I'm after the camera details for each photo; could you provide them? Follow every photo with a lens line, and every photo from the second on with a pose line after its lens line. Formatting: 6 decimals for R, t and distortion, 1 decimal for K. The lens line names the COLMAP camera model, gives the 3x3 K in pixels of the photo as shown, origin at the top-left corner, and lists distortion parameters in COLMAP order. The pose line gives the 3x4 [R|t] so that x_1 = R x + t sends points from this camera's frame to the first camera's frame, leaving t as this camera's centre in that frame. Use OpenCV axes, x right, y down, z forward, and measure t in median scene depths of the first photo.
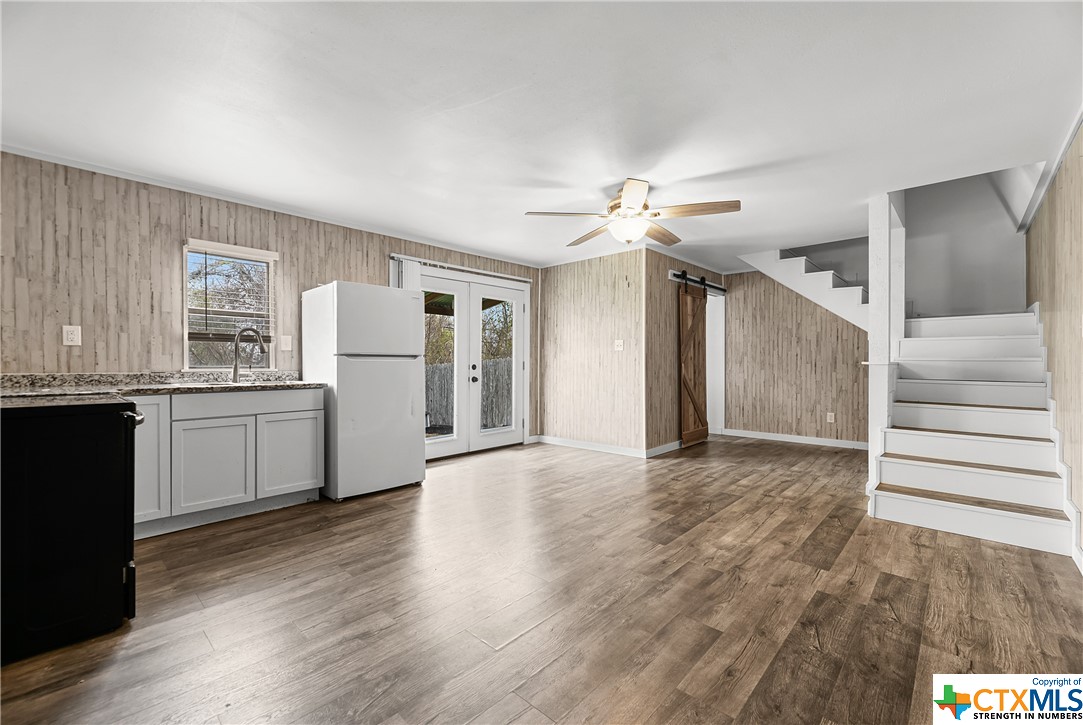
lens RADIAL K [[446.6, 0, 536.6], [0, 446.6, 362.0], [0, 0, 1]] dist [-0.003100, 0.001574]
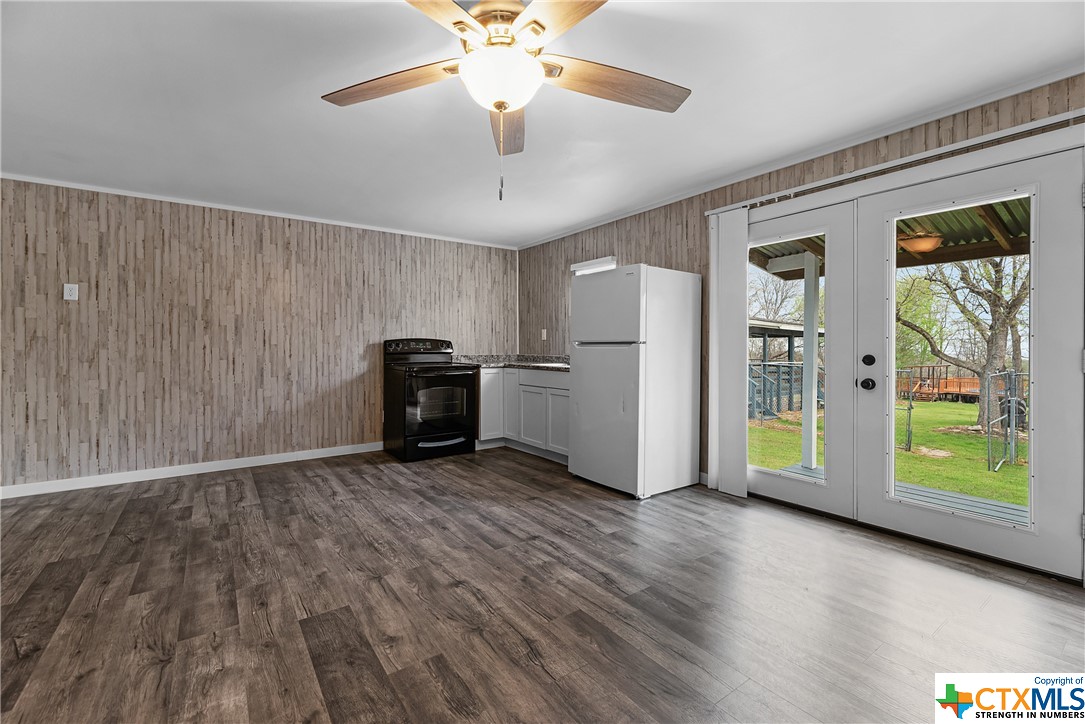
lens RADIAL K [[447.4, 0, 537.7], [0, 447.4, 351.3], [0, 0, 1]] dist [-0.003100, 0.001574]
pose [[-0.174992, 0.010876, -0.984510, 0.922901], [0.003067, 0.999940, 0.010501, -0.011743], [0.984565, -0.001182, -0.175015, 1.525638]]
